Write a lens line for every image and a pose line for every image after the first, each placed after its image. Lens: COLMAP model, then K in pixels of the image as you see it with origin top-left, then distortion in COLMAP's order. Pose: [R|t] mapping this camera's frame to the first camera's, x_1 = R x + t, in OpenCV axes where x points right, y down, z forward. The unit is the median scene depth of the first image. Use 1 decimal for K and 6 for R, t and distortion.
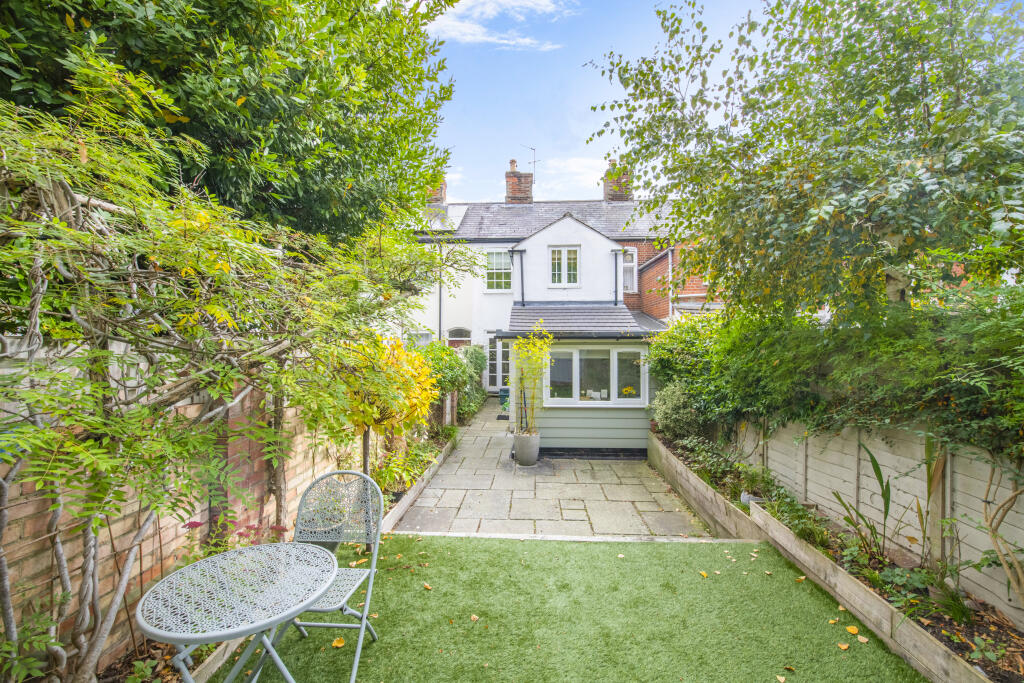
lens RADIAL K [[411.2, 0, 511.5], [0, 411.2, 313.4], [0, 0, 1]] dist [-0.000151, -0.000116]
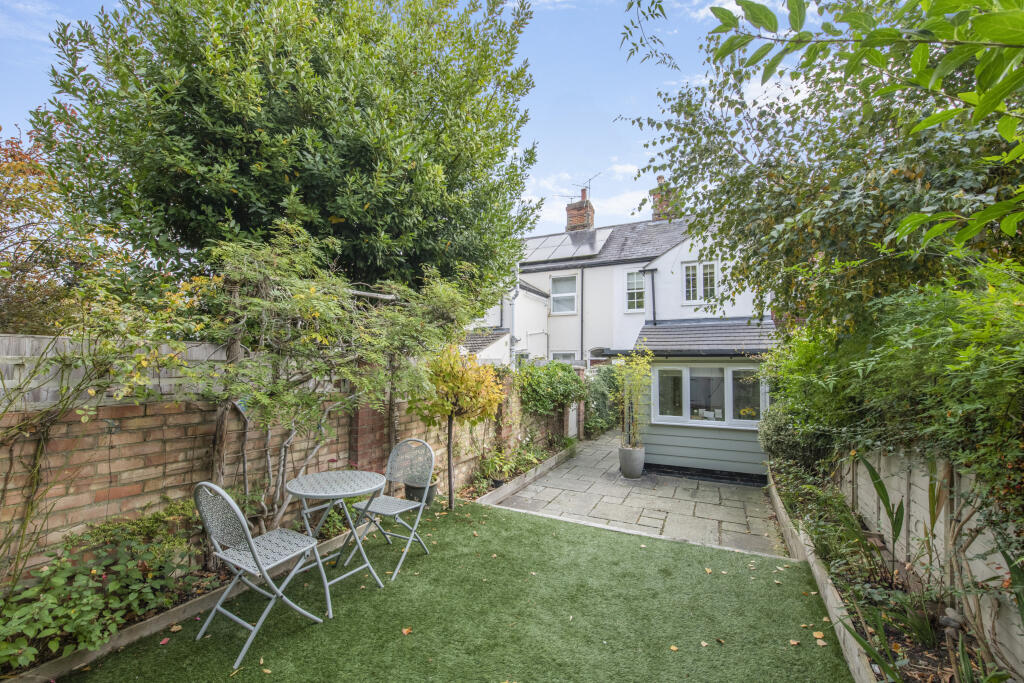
lens RADIAL K [[411.2, 0, 511.5], [0, 411.2, 313.4], [0, 0, 1]] dist [-0.000151, -0.000116]
pose [[0.915554, -0.043678, -0.399817, 0.176818], [0.023062, 0.998151, -0.056234, 0.003829], [0.401534, 0.042264, 0.914869, -0.085684]]
